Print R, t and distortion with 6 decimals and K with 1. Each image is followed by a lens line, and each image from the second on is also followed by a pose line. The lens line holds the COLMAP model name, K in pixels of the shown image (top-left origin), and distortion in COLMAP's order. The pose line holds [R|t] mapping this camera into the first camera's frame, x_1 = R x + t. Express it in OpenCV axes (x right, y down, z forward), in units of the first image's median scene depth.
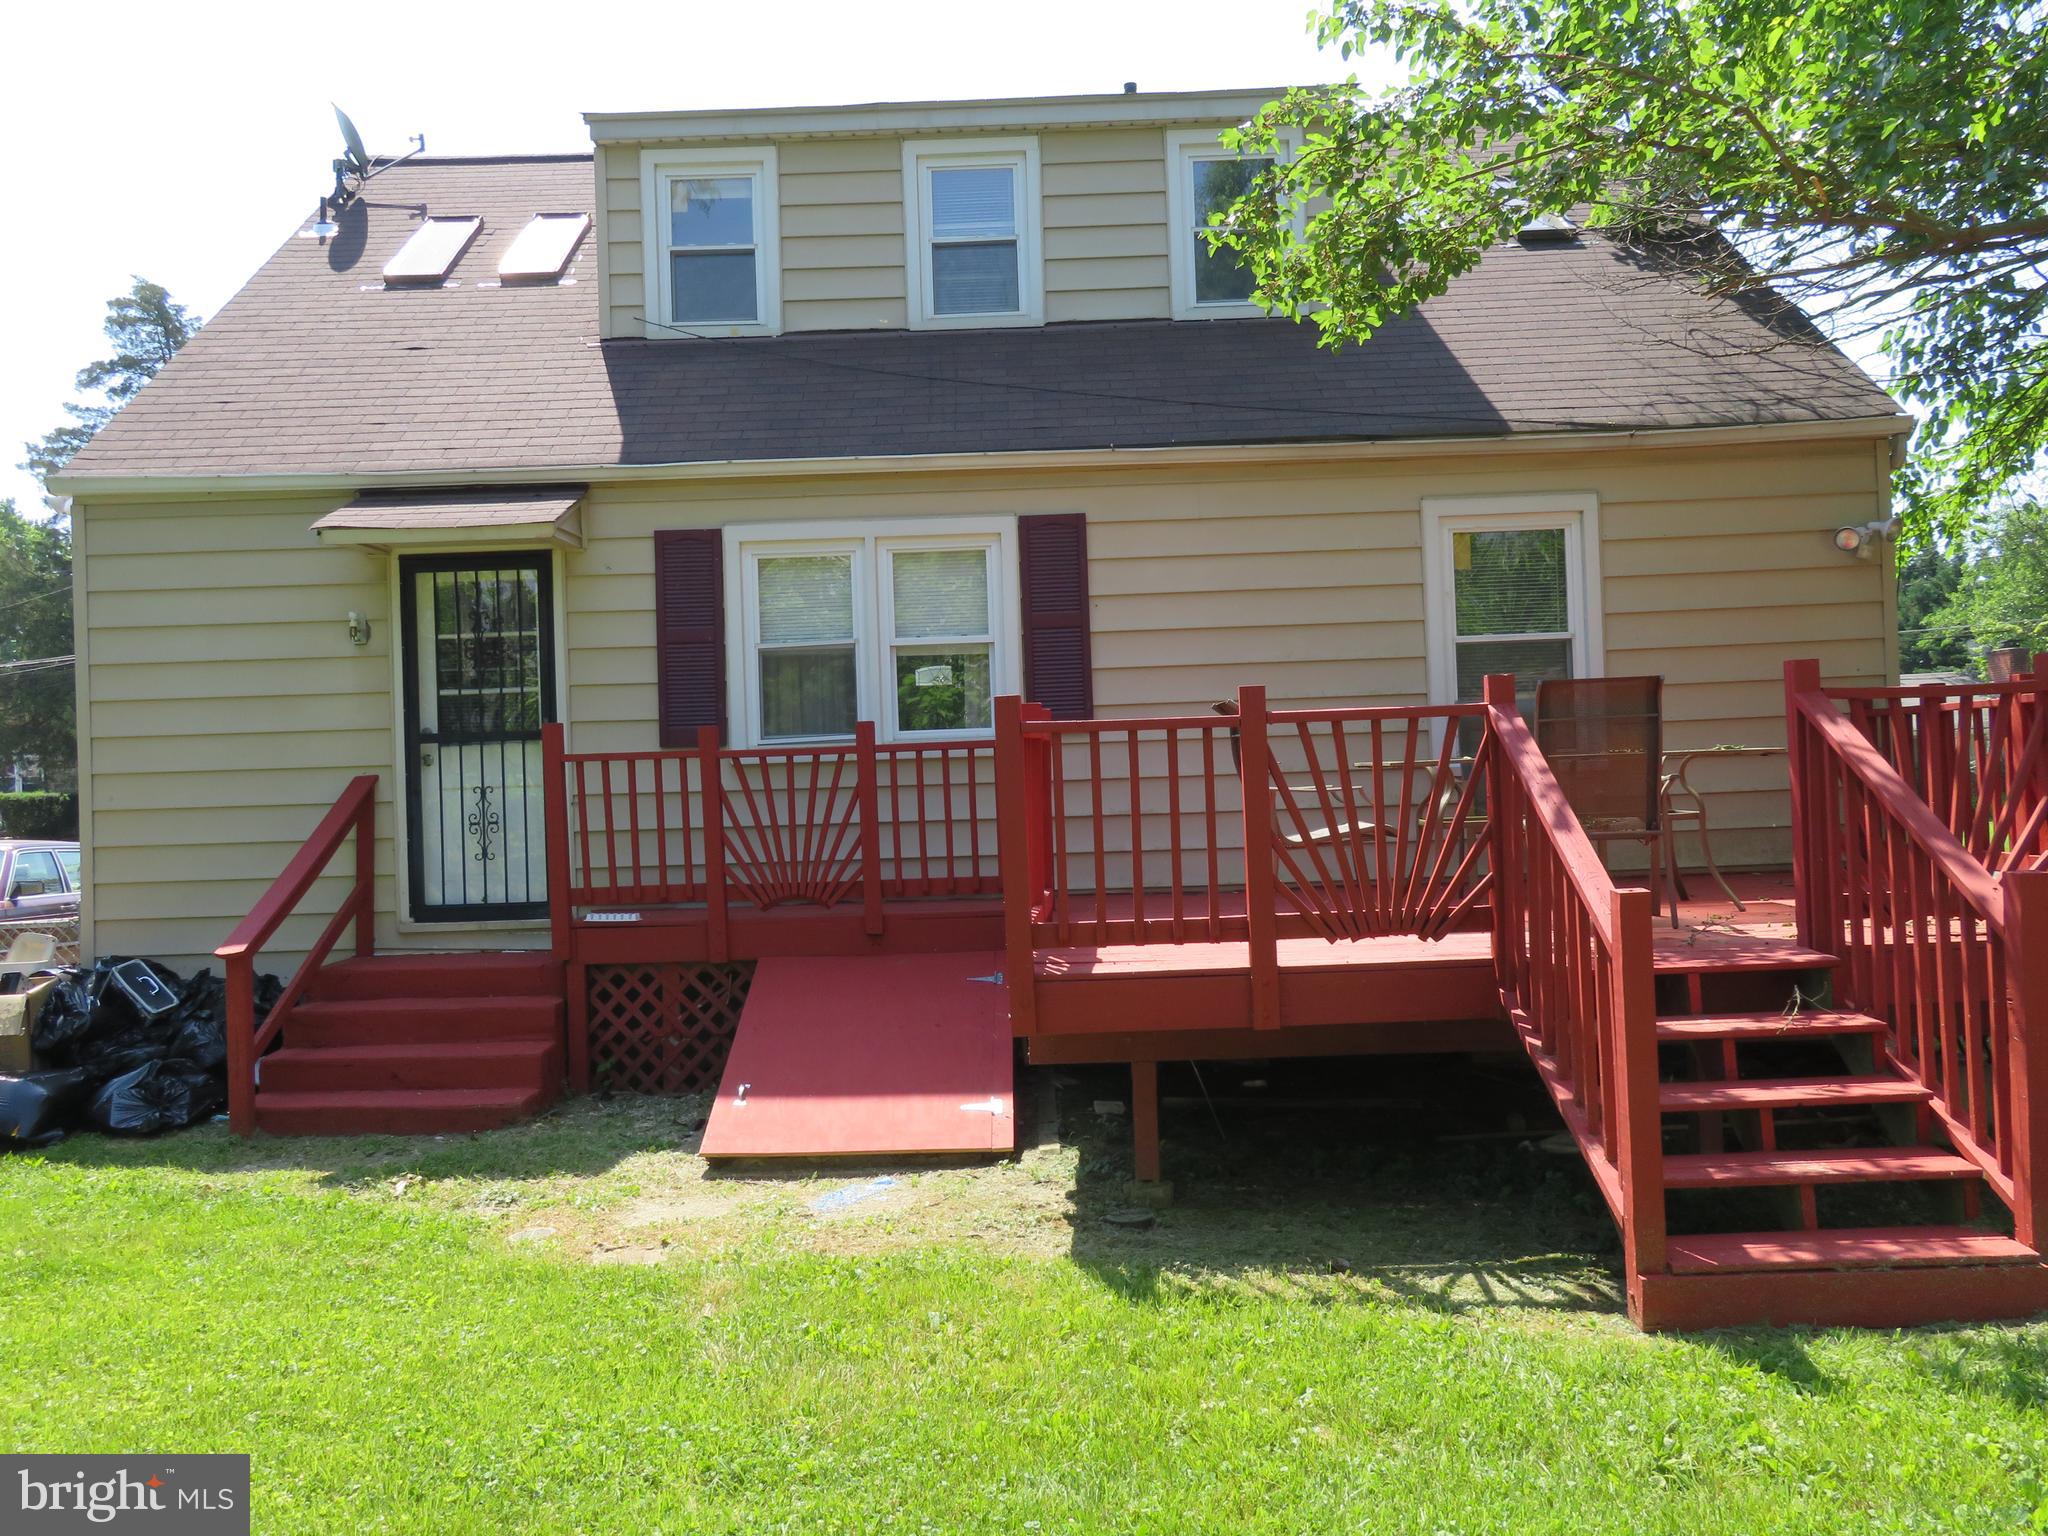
lens RADIAL K [[1695.7, 0, 1017.5], [0, 1695.7, 766.2], [0, 0, 1]] dist [-0.001207, -0.002598]
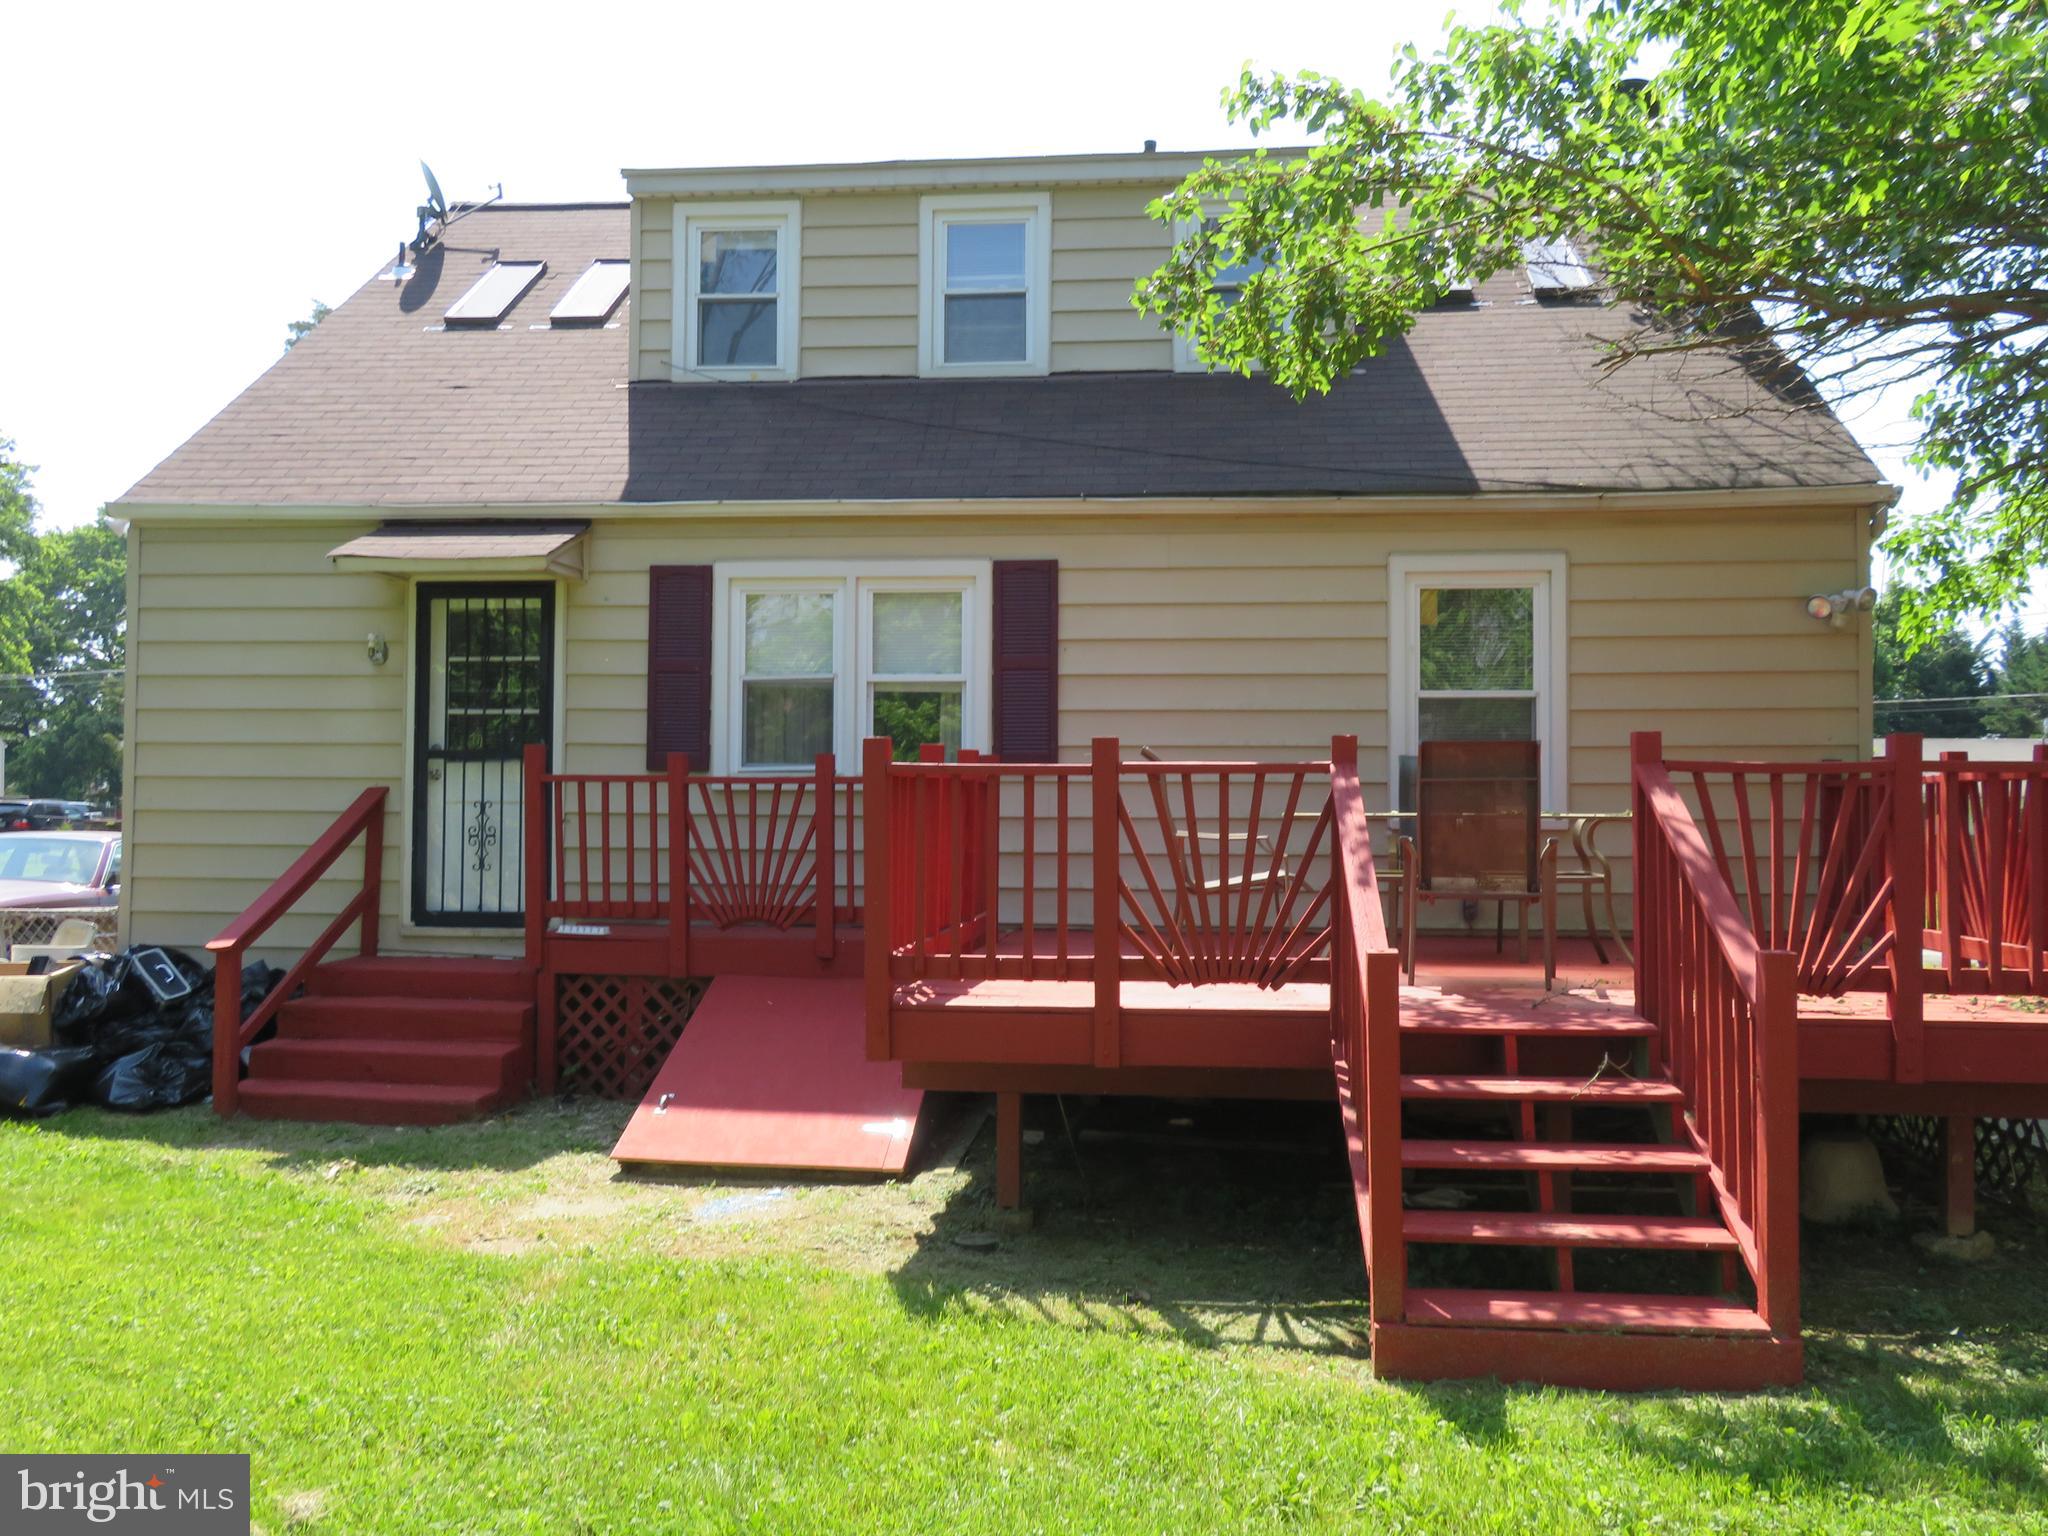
lens RADIAL K [[1695.7, 0, 1032.5], [0, 1695.7, 770.0], [0, 0, 1]] dist [-0.001207, -0.002598]
pose [[0.995069, 0.038301, -0.091493, 0.125662], [-0.039659, 0.999128, -0.013066, -0.007375], [0.090913, 0.016630, 0.995720, -0.026977]]
